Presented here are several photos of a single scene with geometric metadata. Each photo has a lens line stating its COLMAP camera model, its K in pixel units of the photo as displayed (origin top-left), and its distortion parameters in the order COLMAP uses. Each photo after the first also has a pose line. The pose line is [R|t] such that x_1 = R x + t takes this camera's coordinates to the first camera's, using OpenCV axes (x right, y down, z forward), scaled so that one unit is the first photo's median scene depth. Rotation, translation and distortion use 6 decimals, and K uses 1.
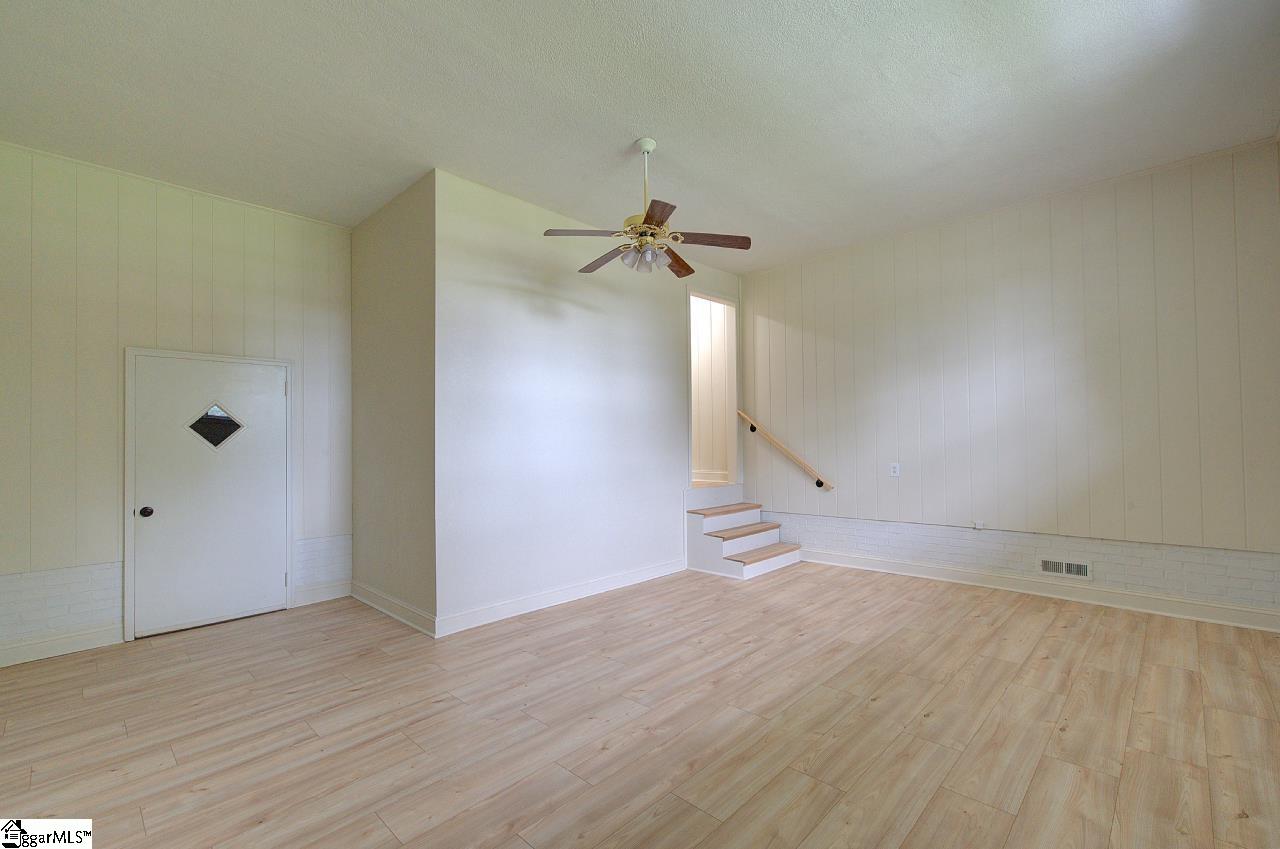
lens RADIAL K [[545.0, 0, 648.9], [0, 545.0, 436.7], [0, 0, 1]] dist [0.001568, 0.000084]
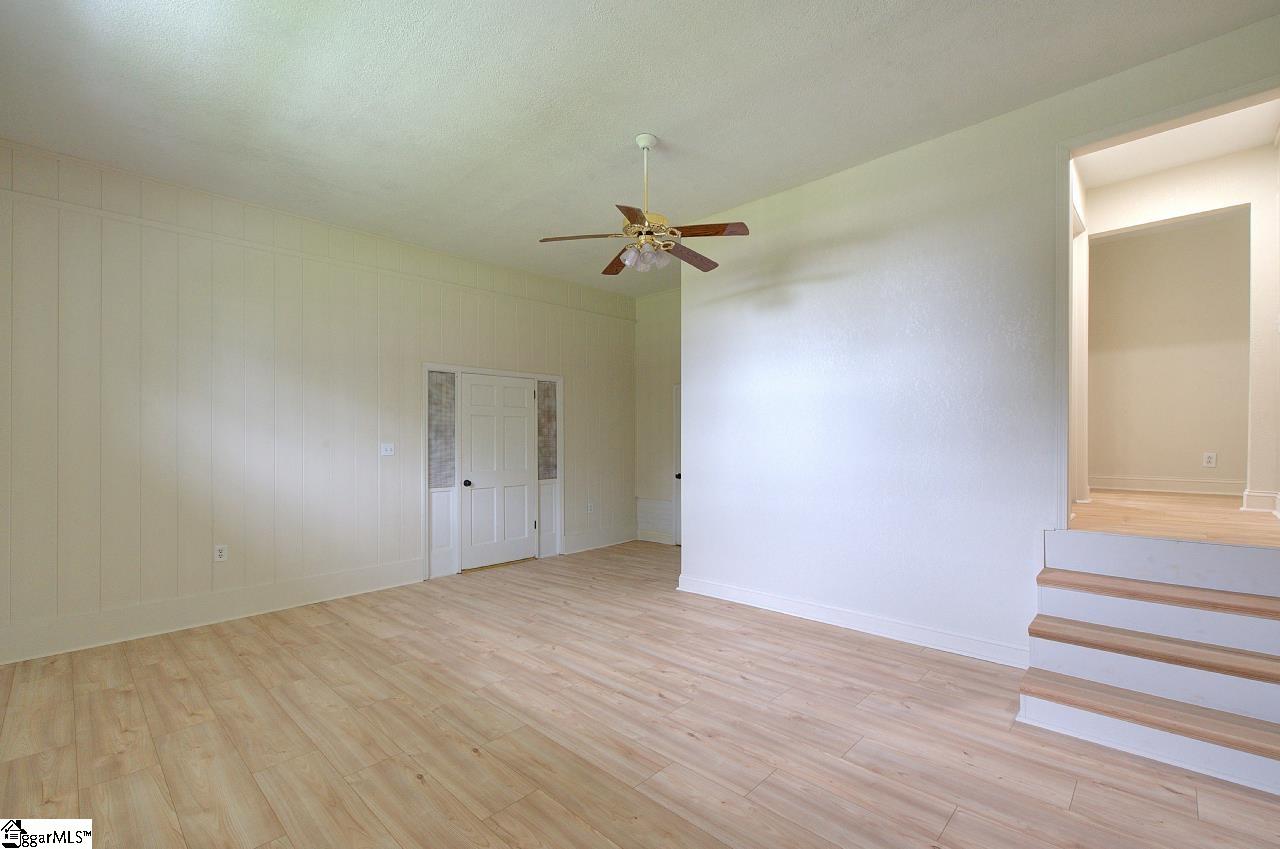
lens RADIAL K [[545.0, 0, 648.9], [0, 545.0, 436.7], [0, 0, 1]] dist [0.001568, 0.000084]
pose [[0.020861, 0.007607, -0.999753, 0.972662], [0.023819, 0.999683, 0.008103, -0.011266], [0.999499, -0.023982, 0.020674, 0.965852]]
